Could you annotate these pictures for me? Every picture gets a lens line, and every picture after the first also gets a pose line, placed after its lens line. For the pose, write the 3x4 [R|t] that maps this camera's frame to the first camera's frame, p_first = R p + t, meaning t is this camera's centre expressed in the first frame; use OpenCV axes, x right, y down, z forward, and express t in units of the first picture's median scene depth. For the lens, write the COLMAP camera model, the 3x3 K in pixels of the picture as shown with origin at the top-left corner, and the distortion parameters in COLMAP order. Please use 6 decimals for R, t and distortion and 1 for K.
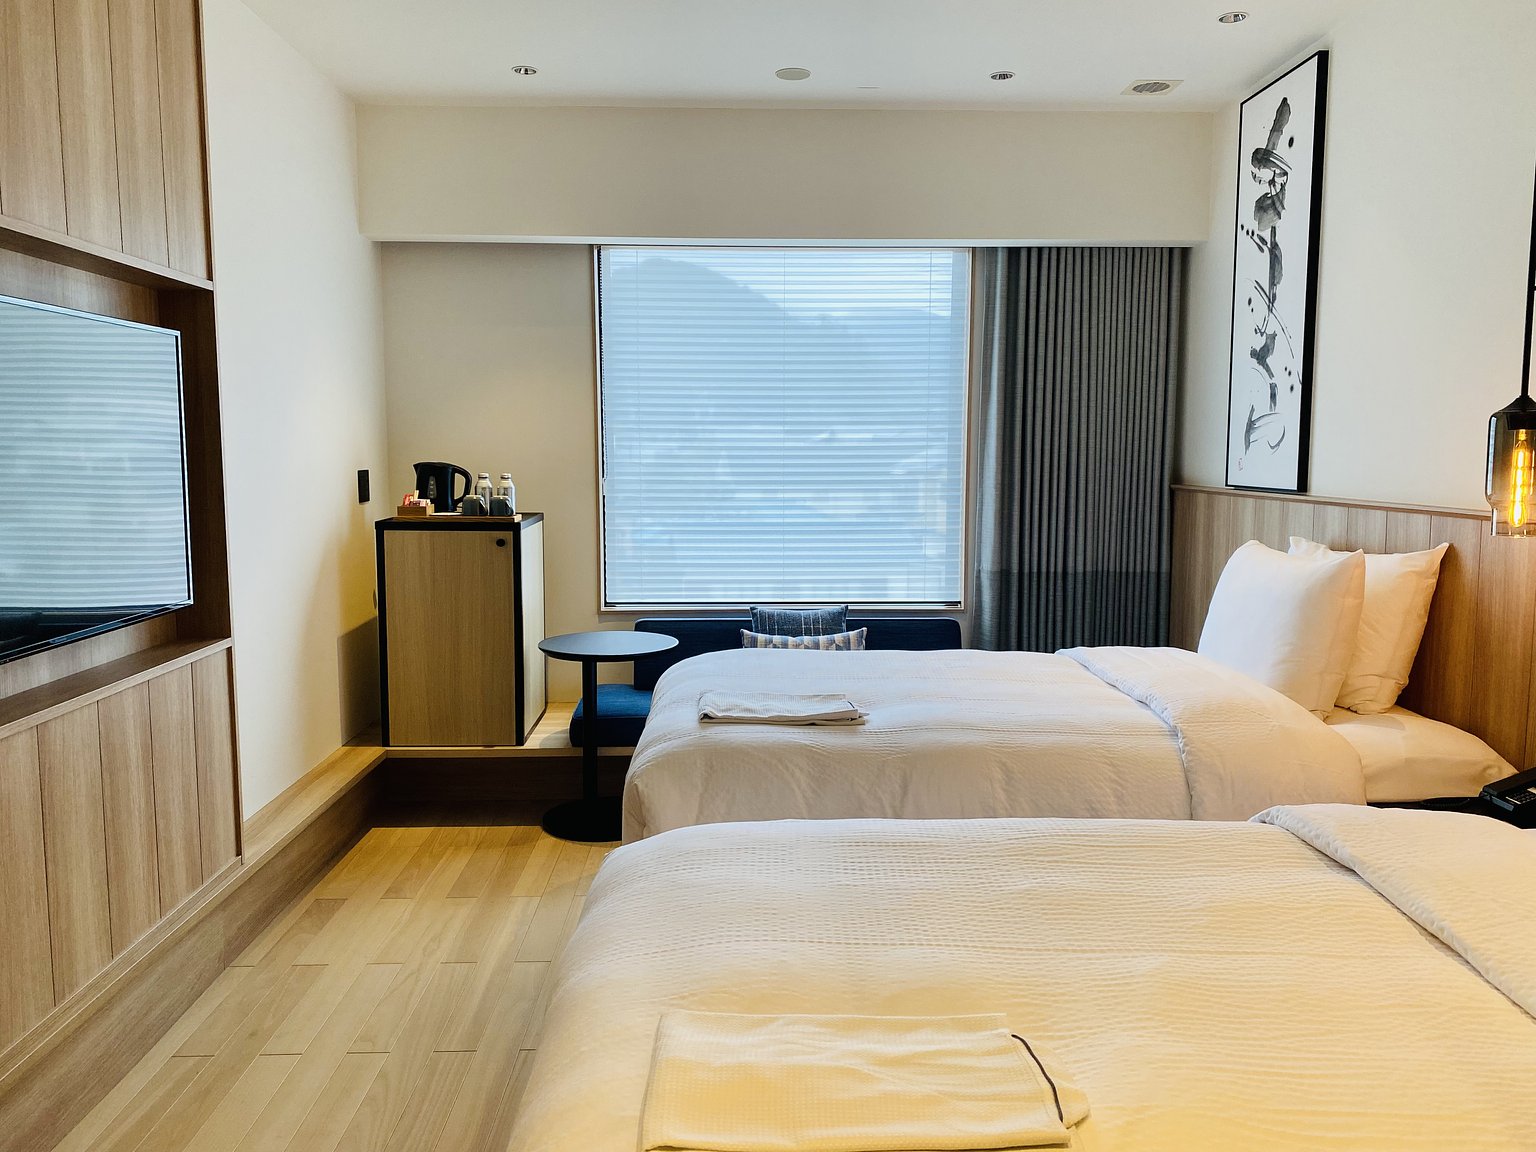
lens RADIAL K [[1168.8, 0, 755.6], [0, 1168.8, 560.7], [0, 0, 1]] dist [0.058430, -0.088548]
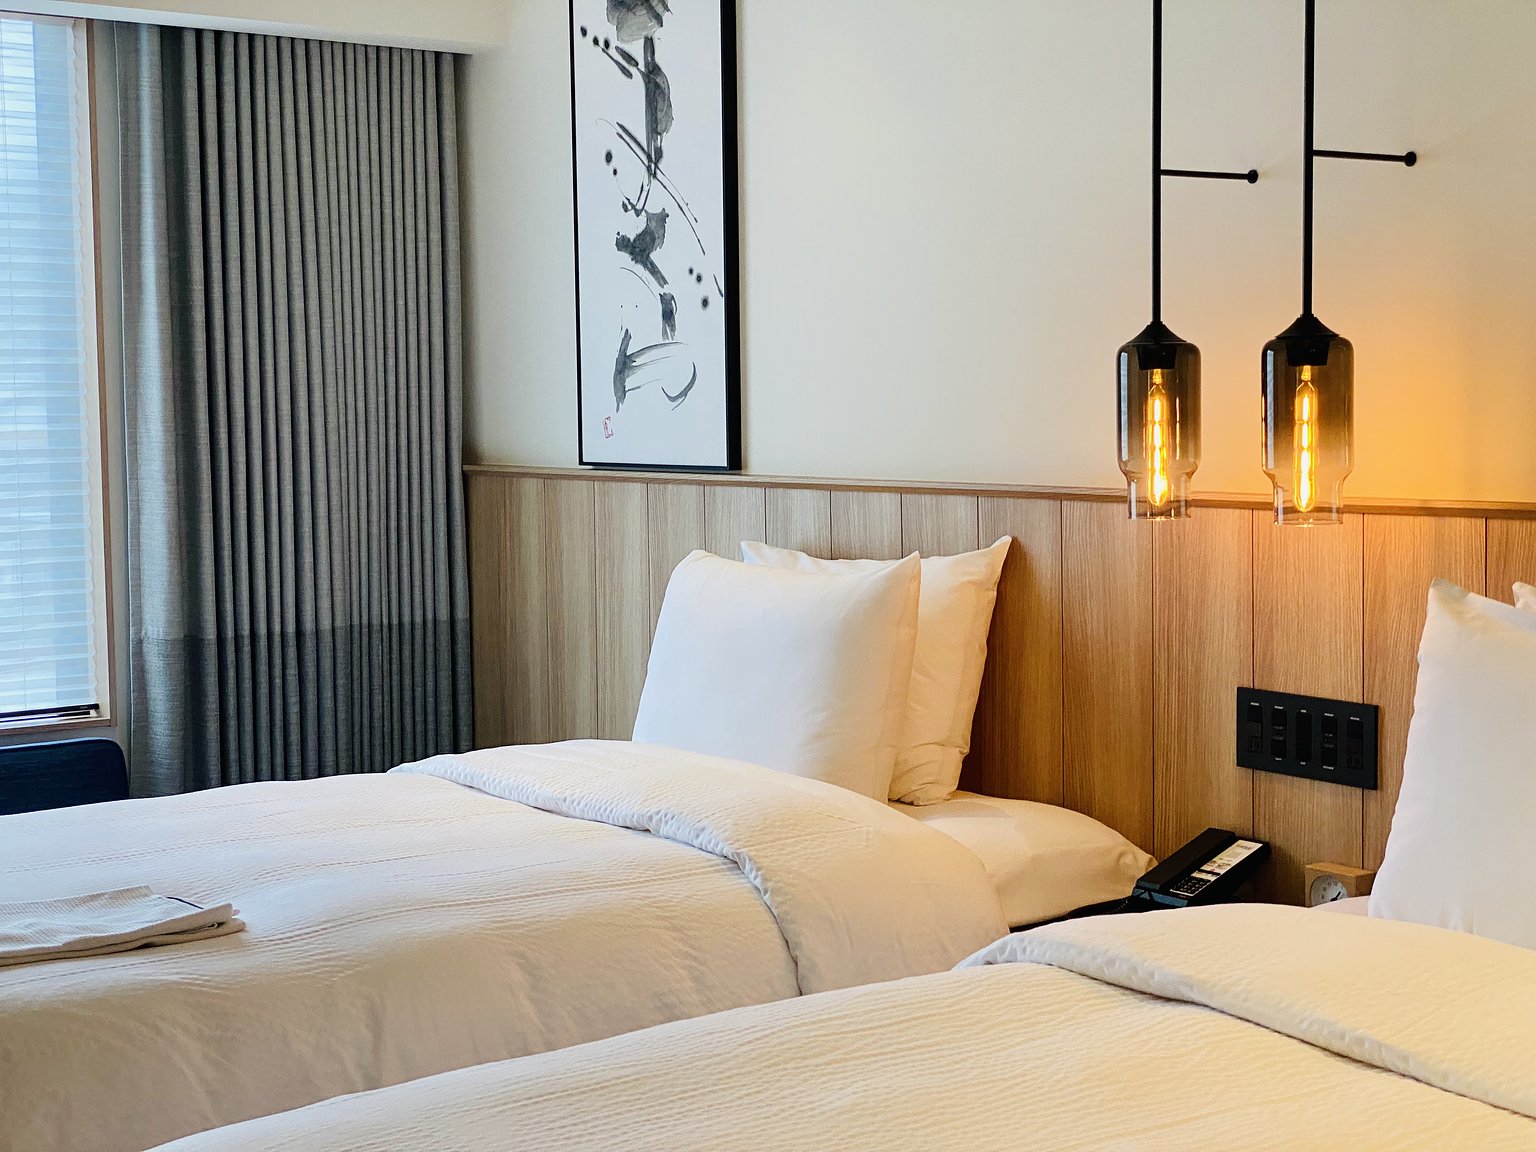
lens RADIAL K [[2318.4, 0, 753.2], [0, 2318.4, 546.9], [0, 0, 1]] dist [0.067597, 0.000000]
pose [[0.815111, -0.050636, 0.577088, -0.222595], [0.069531, 0.997523, -0.010682, -0.003826], [-0.575117, 0.048833, 0.816612, -0.000104]]
